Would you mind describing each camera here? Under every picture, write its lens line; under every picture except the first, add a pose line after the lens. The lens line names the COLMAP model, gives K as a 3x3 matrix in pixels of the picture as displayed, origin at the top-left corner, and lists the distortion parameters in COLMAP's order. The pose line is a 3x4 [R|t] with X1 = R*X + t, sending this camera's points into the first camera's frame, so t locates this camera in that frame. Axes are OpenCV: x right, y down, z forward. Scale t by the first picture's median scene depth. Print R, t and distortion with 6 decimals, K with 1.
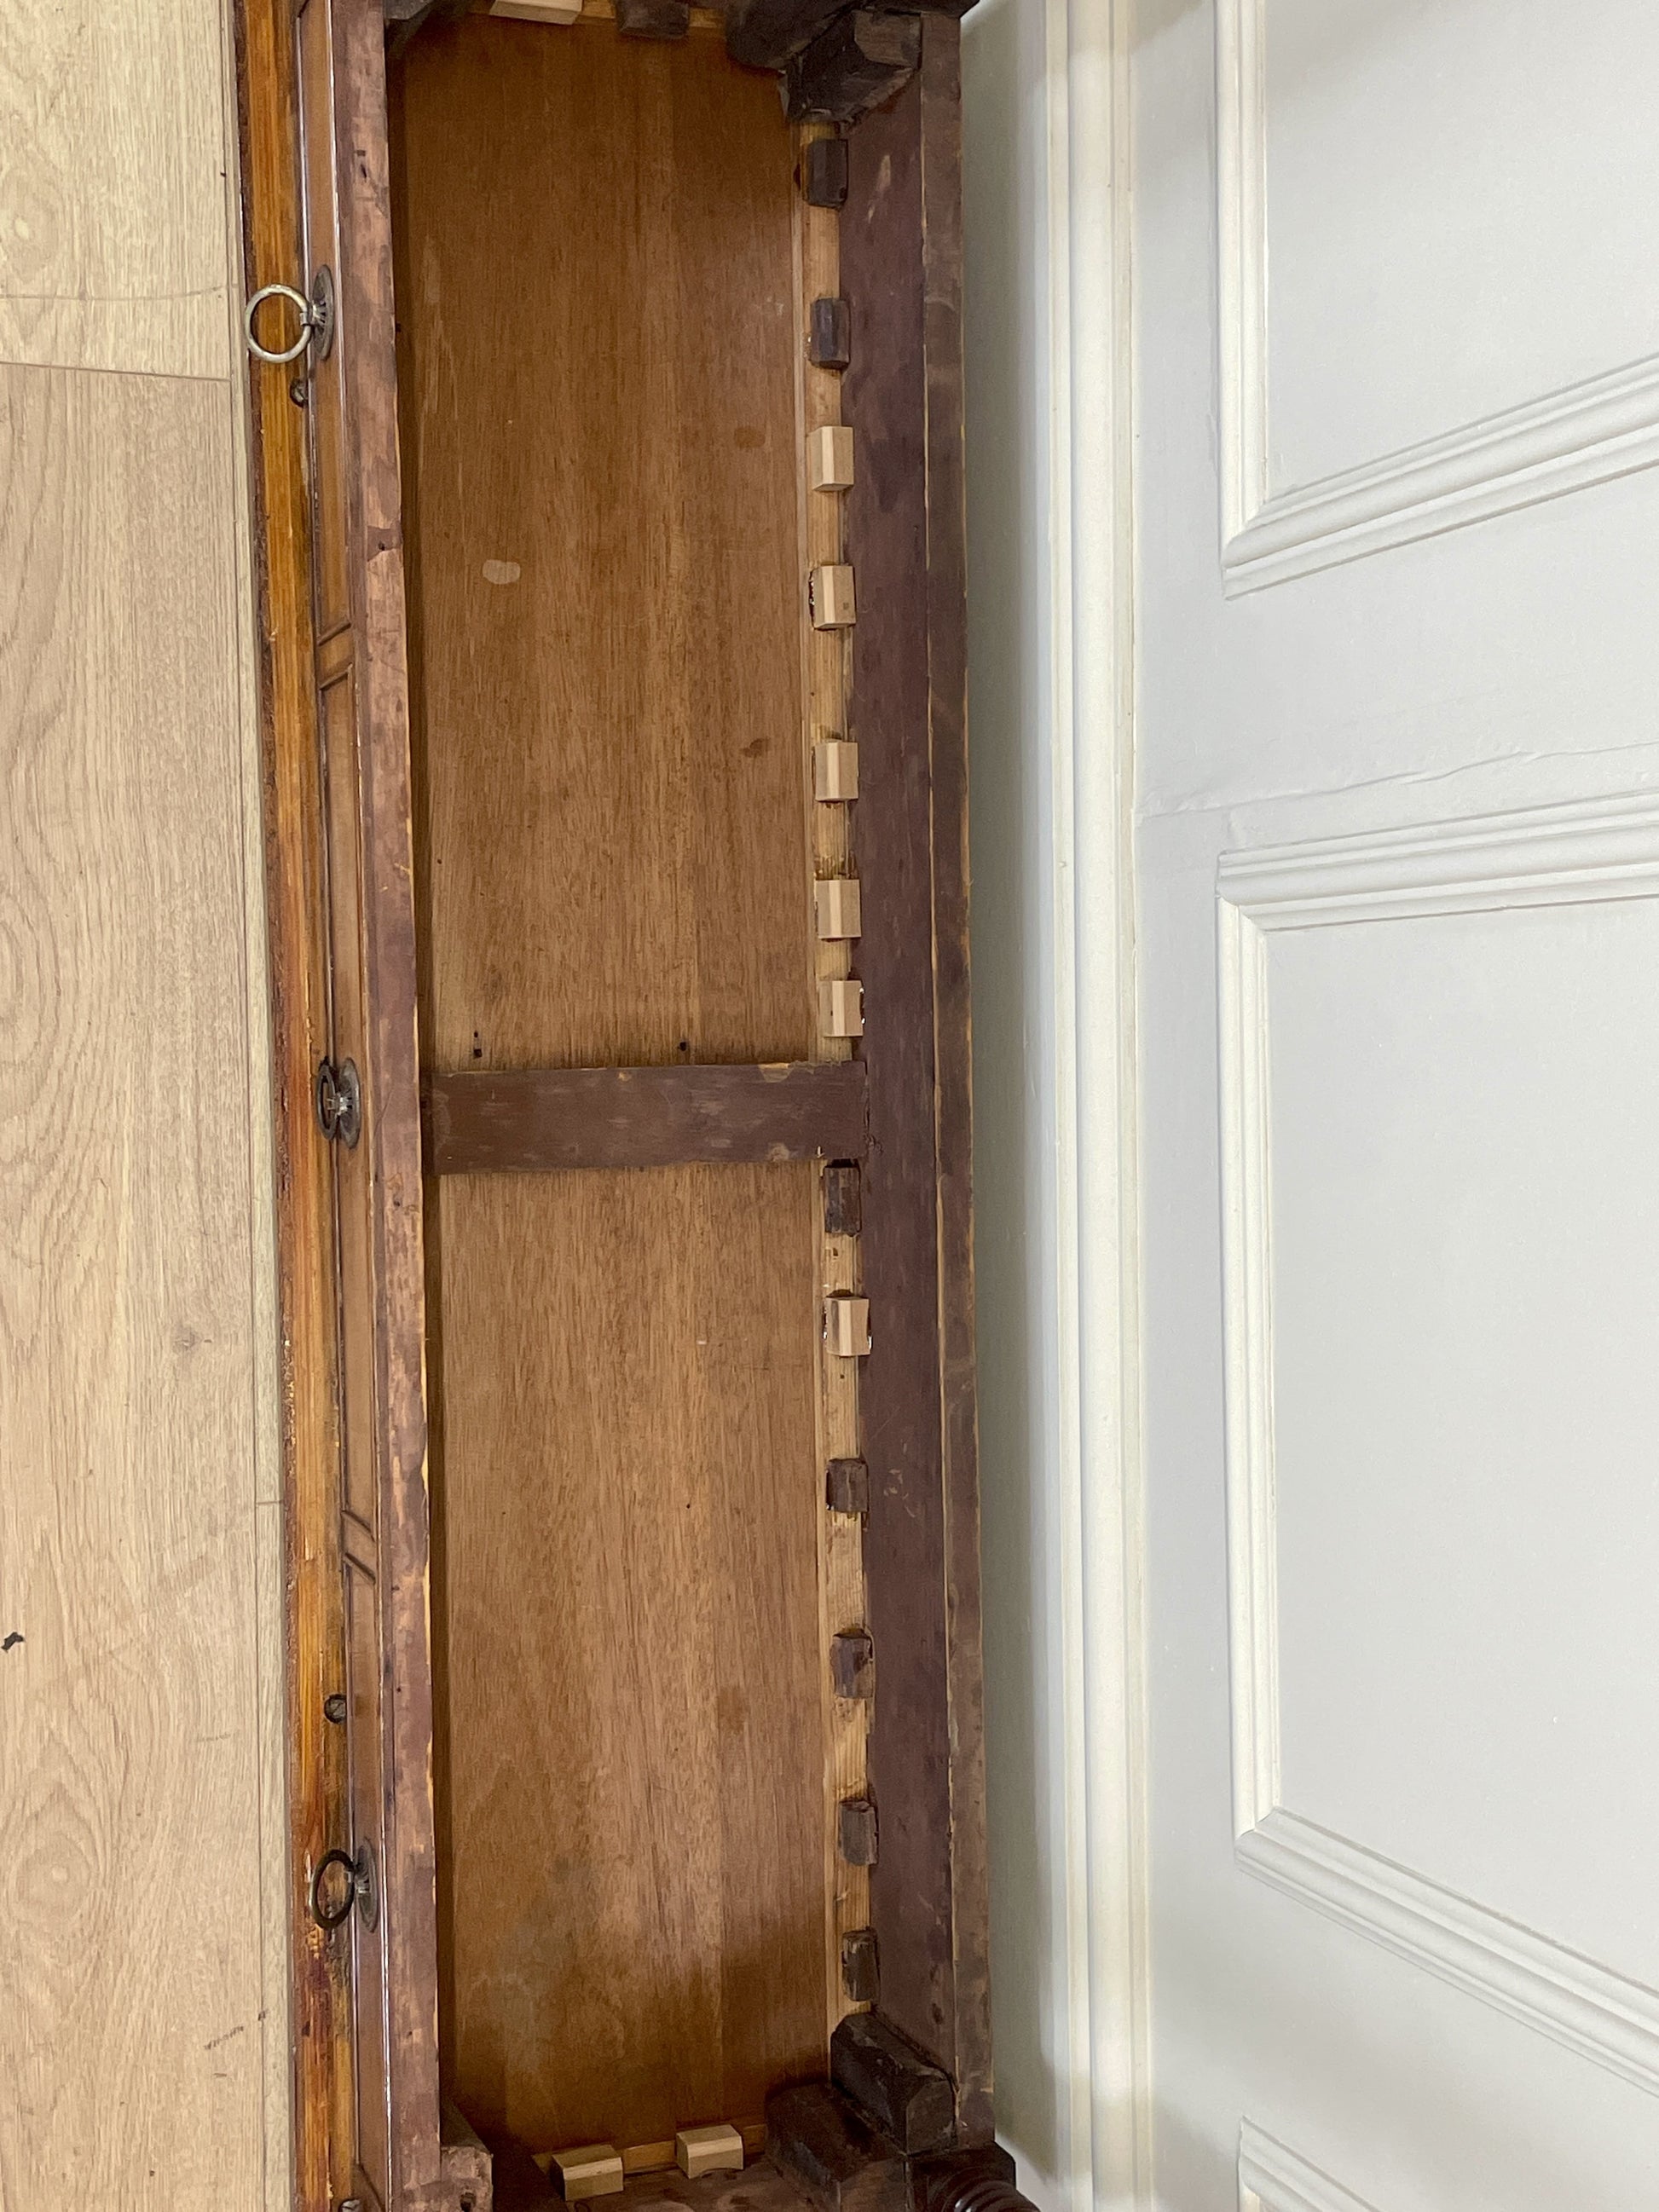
lens RADIAL K [[2823.2, 0, 820.9], [0, 2823.2, 1067.4], [0, 0, 1]] dist [0.103224, -0.195130]
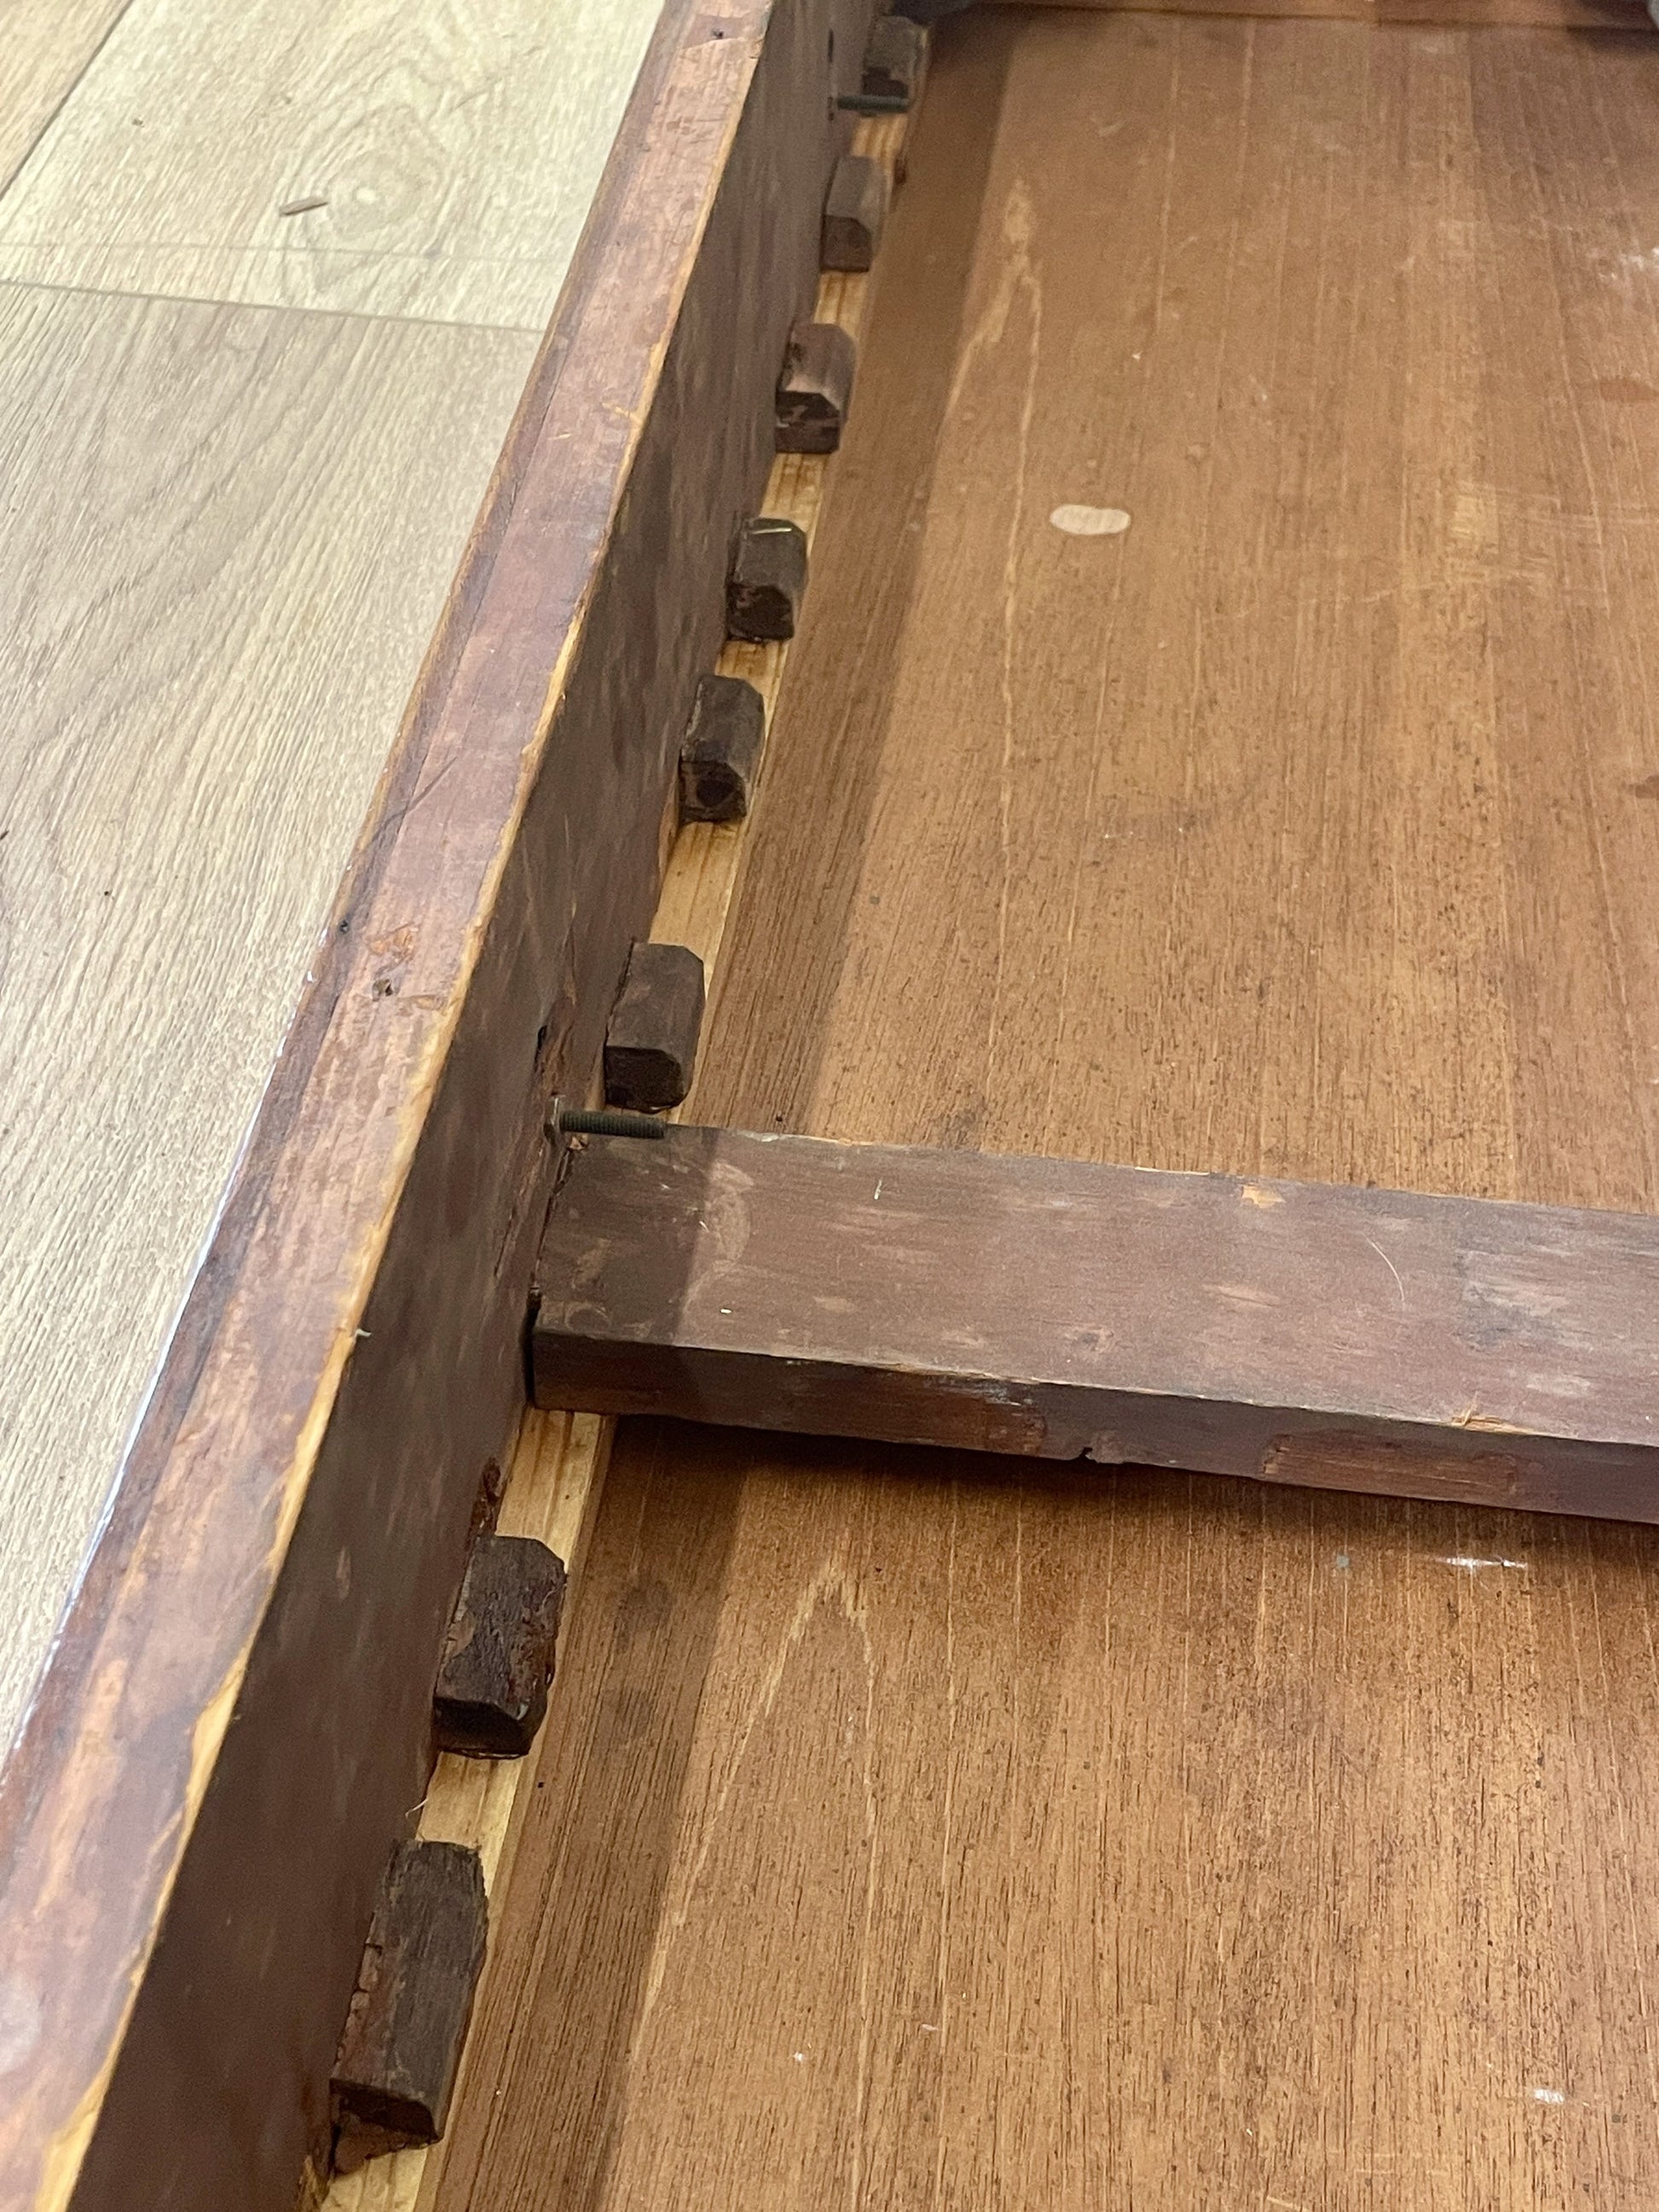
lens RADIAL K [[2823.2, 0, 820.9], [0, 2823.2, 1067.4], [0, 0, 1]] dist [0.103224, -0.195130]
pose [[0.921323, -0.139707, -0.362830, 0.010445], [-0.161166, 0.712025, -0.683407, 0.243713], [0.353821, 0.688115, 0.633489, 0.750250]]
